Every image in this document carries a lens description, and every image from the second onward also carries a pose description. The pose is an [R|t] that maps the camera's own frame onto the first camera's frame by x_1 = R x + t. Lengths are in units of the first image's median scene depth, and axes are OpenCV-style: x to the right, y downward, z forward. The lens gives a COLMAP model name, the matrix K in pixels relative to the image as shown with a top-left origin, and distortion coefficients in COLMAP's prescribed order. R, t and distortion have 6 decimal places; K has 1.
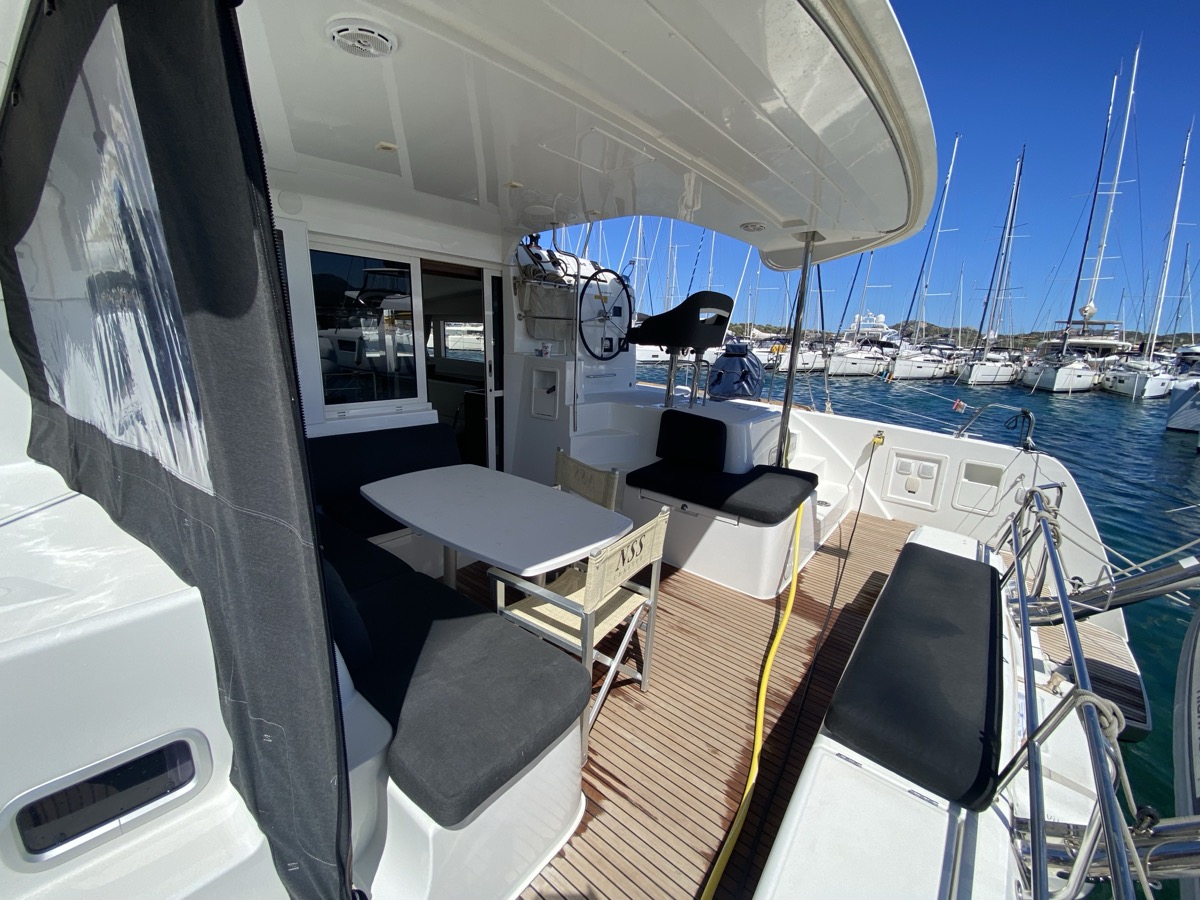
lens RADIAL K [[491.2, 0, 600.0], [0, 491.2, 450.0], [0, 0, 1]] dist [0.017895, -0.020973]
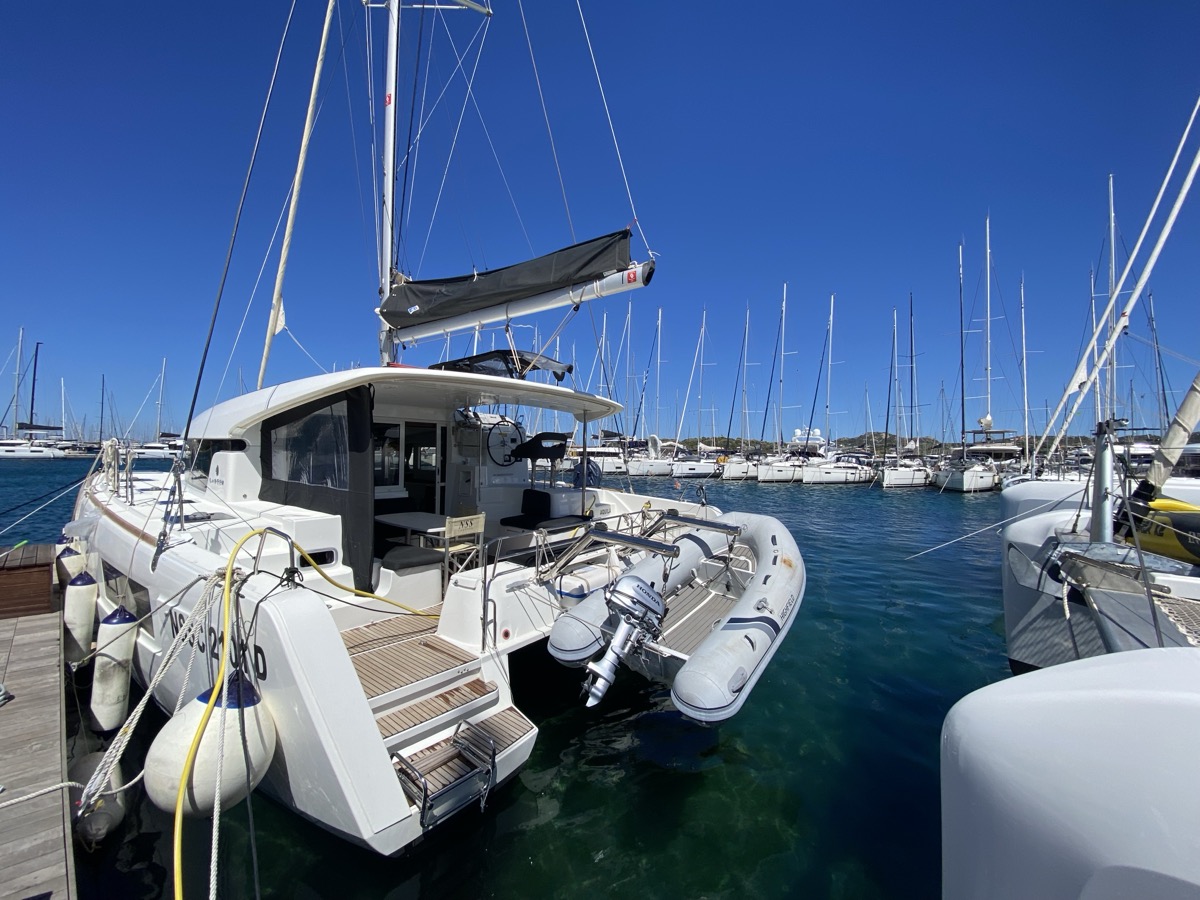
lens RADIAL K [[491.2, 0, 600.0], [0, 491.2, 450.0], [0, 0, 1]] dist [0.017895, -0.020973]
pose [[0.999501, -0.019236, 0.025037, 0.285977], [0.024443, 0.973371, -0.227927, 0.164081], [-0.019986, 0.228425, 0.973356, -0.723371]]
